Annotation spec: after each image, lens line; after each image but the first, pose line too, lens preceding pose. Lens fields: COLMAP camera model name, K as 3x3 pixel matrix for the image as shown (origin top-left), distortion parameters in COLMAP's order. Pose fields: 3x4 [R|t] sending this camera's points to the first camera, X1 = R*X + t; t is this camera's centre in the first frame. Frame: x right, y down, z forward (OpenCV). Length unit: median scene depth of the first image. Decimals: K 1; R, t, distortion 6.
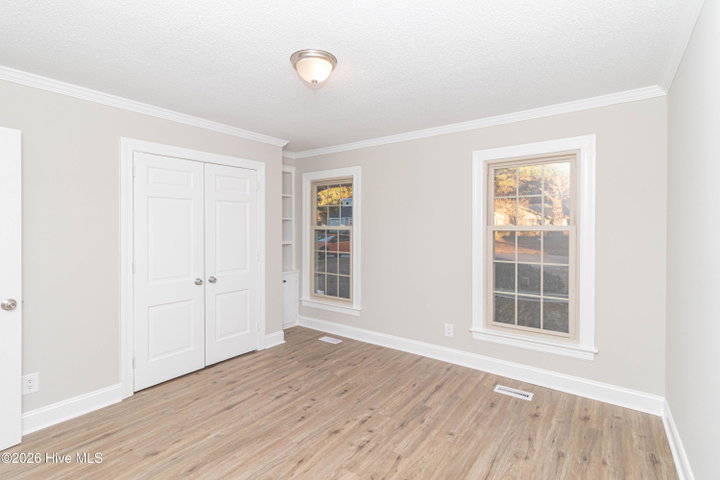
lens RADIAL K [[339.4, 0, 361.4], [0, 339.4, 231.2], [0, 0, 1]] dist [0.001898, -0.000089]
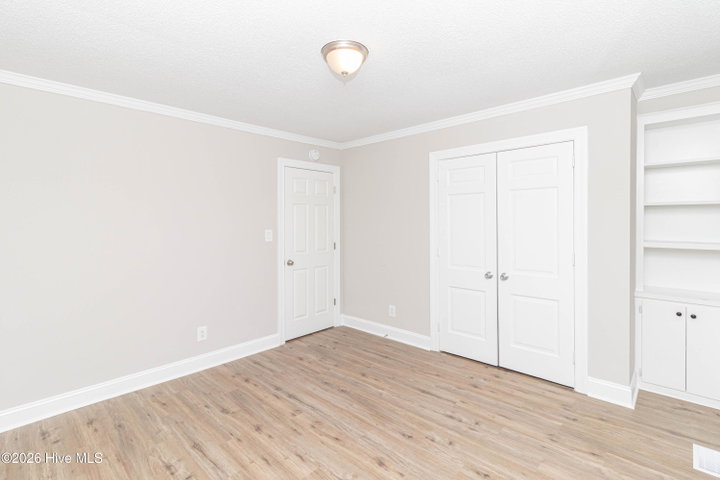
lens RADIAL K [[337.2, 0, 361.7], [0, 337.2, 225.1], [0, 0, 1]] dist [0.001982, 0.000084]
pose [[-0.117400, 0.010131, -0.993033, 0.613521], [-0.001095, 0.999946, 0.010331, -0.009073], [0.993084, 0.002300, -0.117382, 0.847708]]
